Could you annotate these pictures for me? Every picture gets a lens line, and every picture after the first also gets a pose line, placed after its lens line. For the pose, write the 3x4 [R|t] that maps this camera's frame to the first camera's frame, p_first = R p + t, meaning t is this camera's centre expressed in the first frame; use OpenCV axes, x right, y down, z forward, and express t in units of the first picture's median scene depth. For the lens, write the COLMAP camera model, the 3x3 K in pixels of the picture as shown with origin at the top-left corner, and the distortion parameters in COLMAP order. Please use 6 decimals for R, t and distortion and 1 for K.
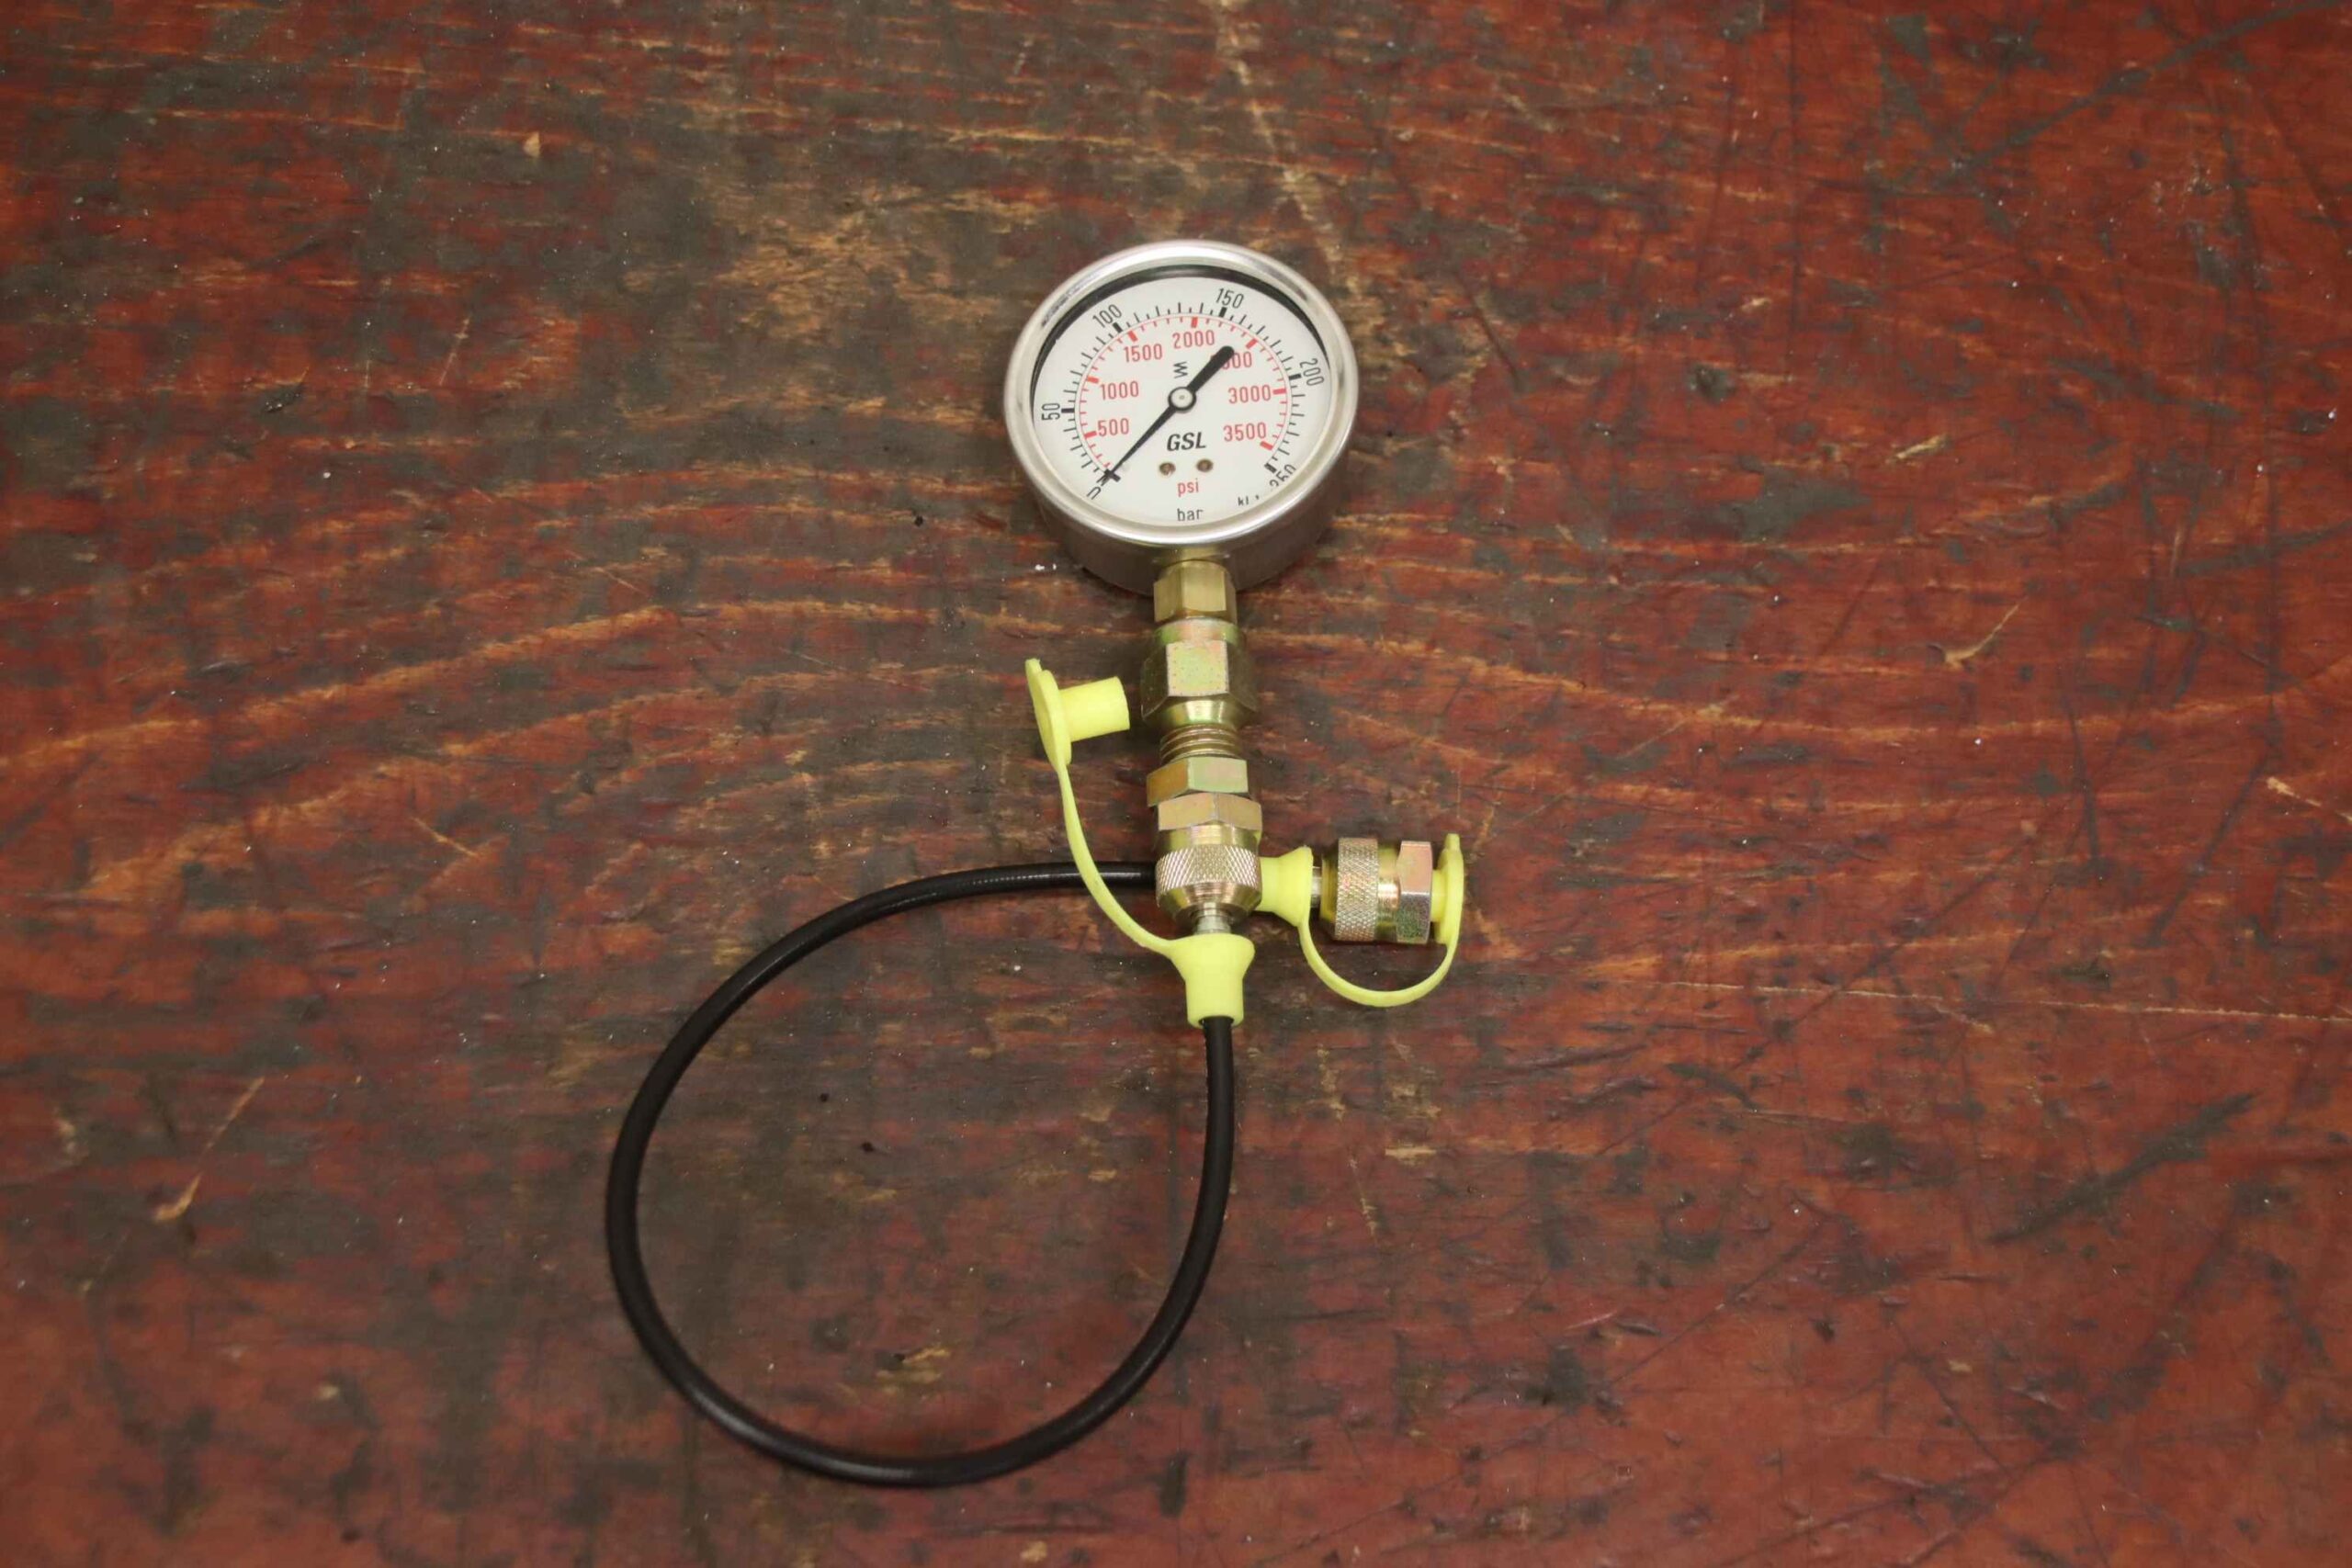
lens RADIAL K [[3089.1, 0, 1236.1], [0, 3089.1, 728.8], [0, 0, 1]] dist [-0.029661, 0.000000]
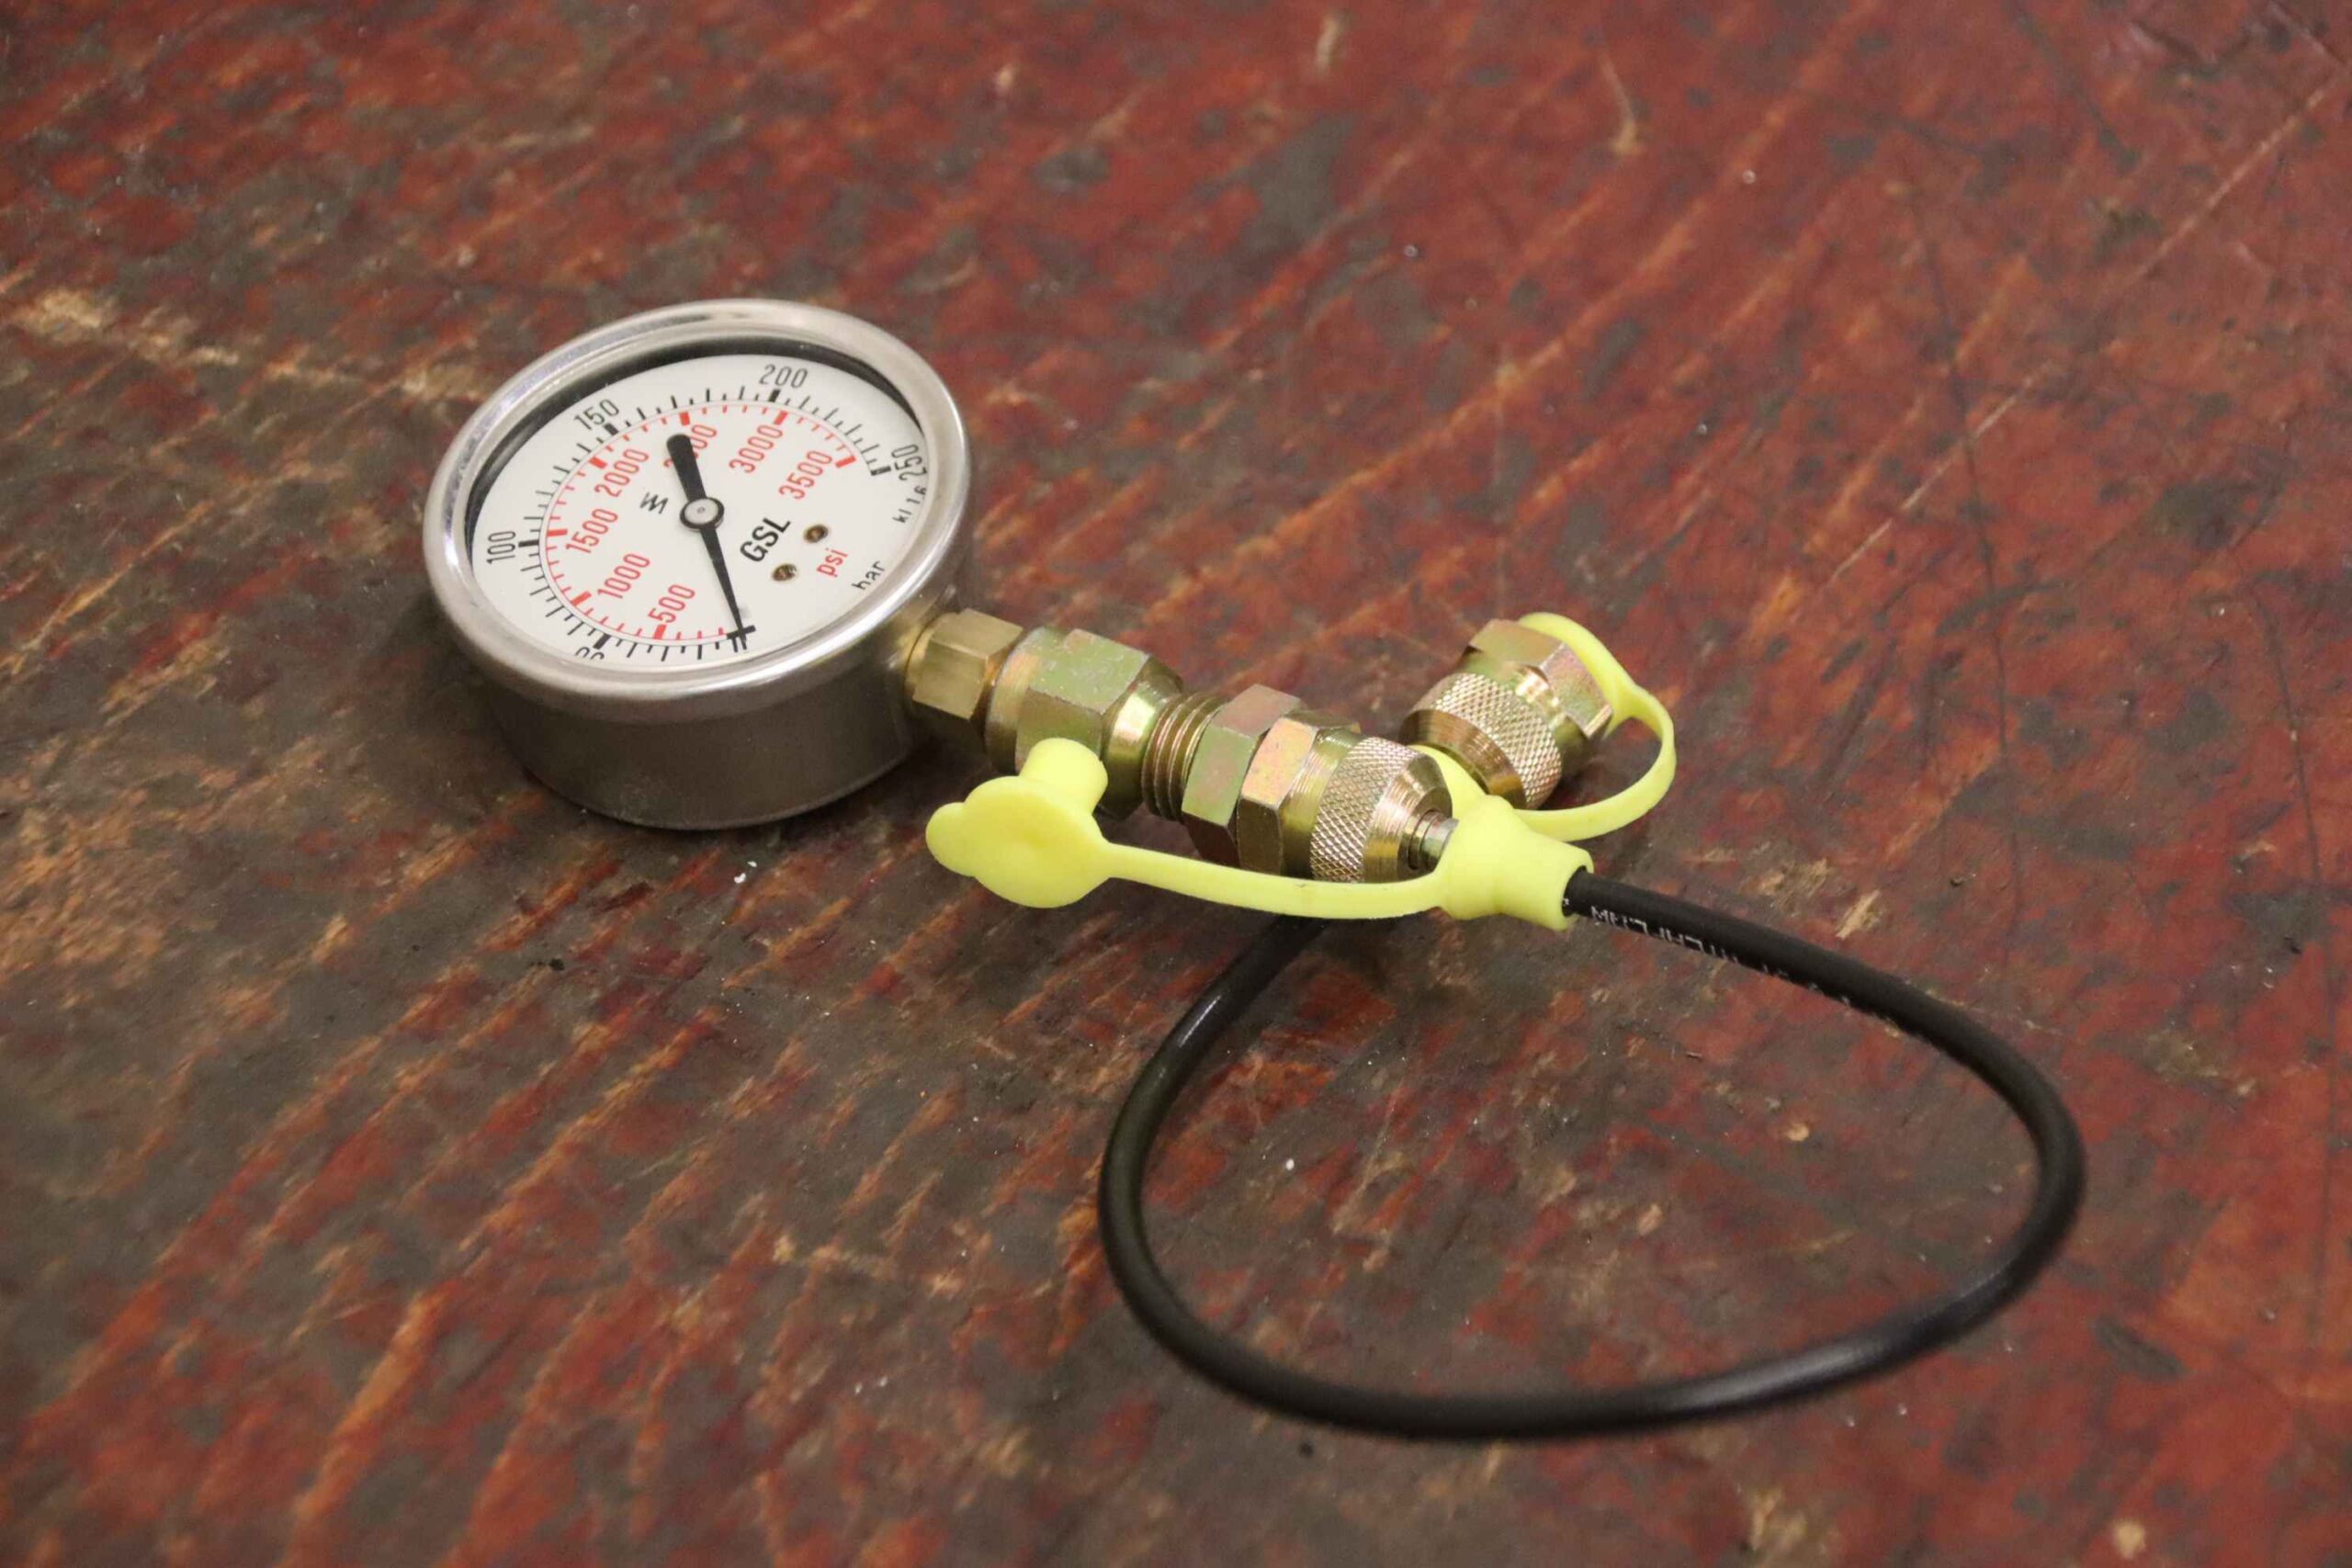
lens RADIAL K [[7039.1, 0, 1246.1], [0, 7039.1, 708.7], [0, 0, 1]] dist [0.502639, 0.000000]
pose [[0.555729, -0.616425, 0.557839, -0.782144], [0.792410, 0.595730, -0.131118, 0.194951], [-0.251497, 0.514904, 0.819526, -0.201236]]
